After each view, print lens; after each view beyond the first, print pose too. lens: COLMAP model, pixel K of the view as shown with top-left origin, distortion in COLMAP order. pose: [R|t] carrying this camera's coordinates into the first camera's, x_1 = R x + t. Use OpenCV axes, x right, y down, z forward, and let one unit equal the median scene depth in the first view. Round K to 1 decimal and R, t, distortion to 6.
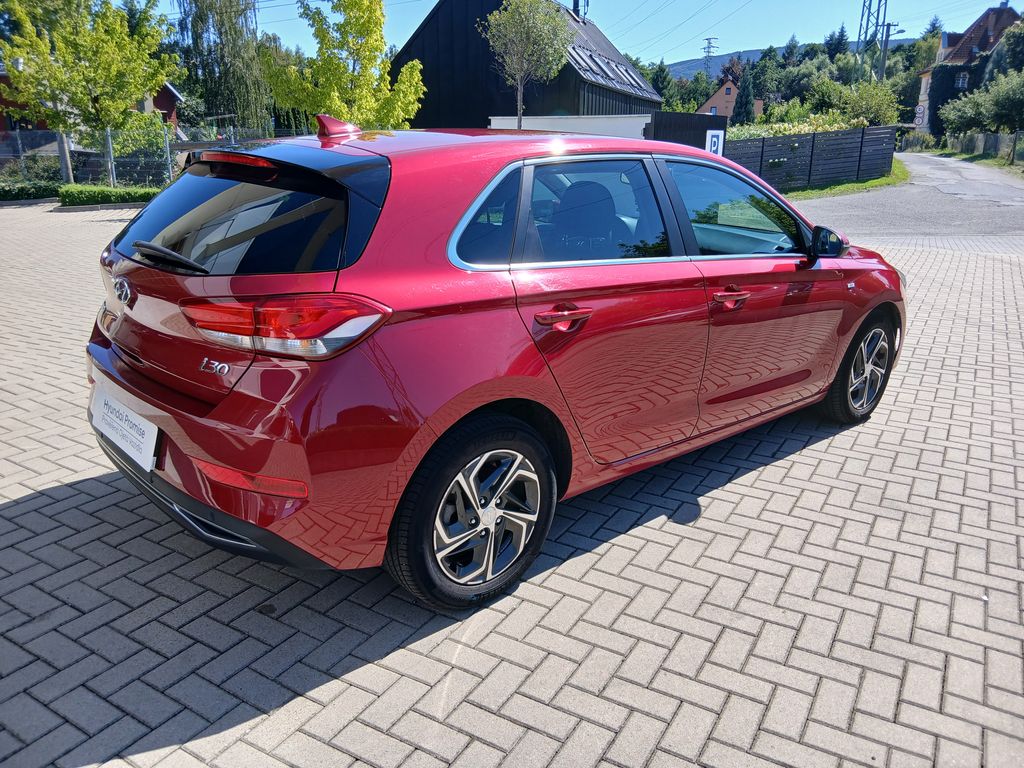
lens RADIAL K [[777.4, 0, 515.3], [0, 777.4, 375.7], [0, 0, 1]] dist [0.018835, -0.051227]
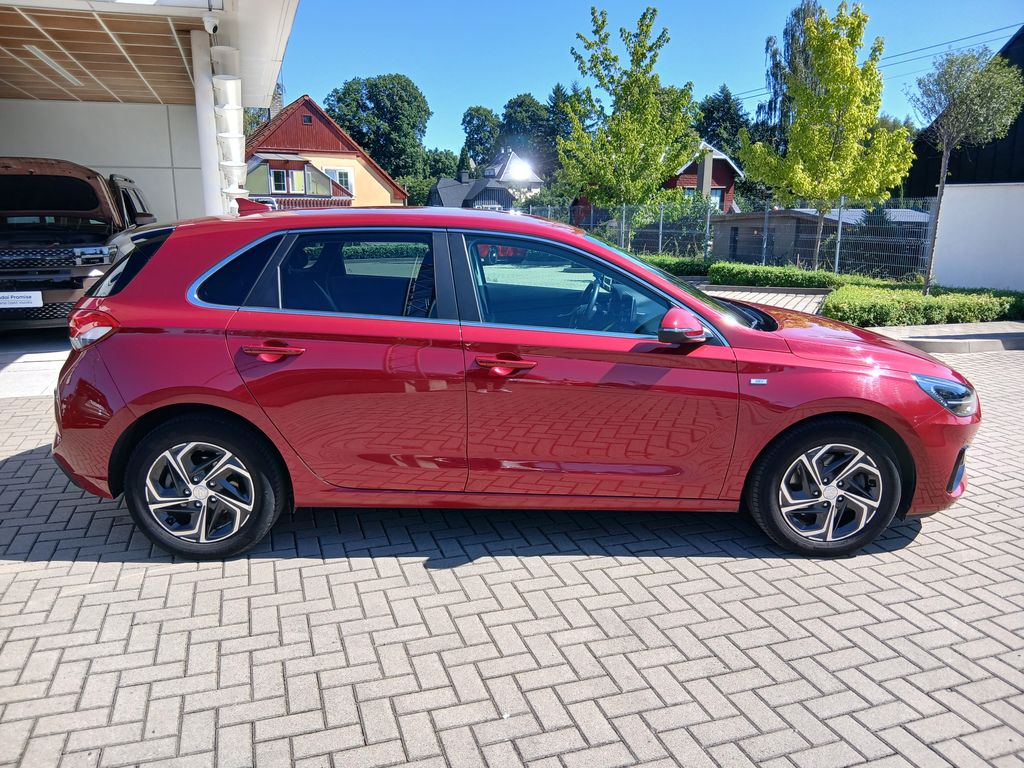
lens RADIAL K [[777.4, 0, 516.9], [0, 777.4, 392.2], [0, 0, 1]] dist [0.018835, -0.051227]
pose [[0.756155, 0.139668, -0.639314, 0.784137], [-0.182261, 0.983250, -0.000764, -0.054902], [0.628499, 0.117100, 0.768945, 0.193168]]
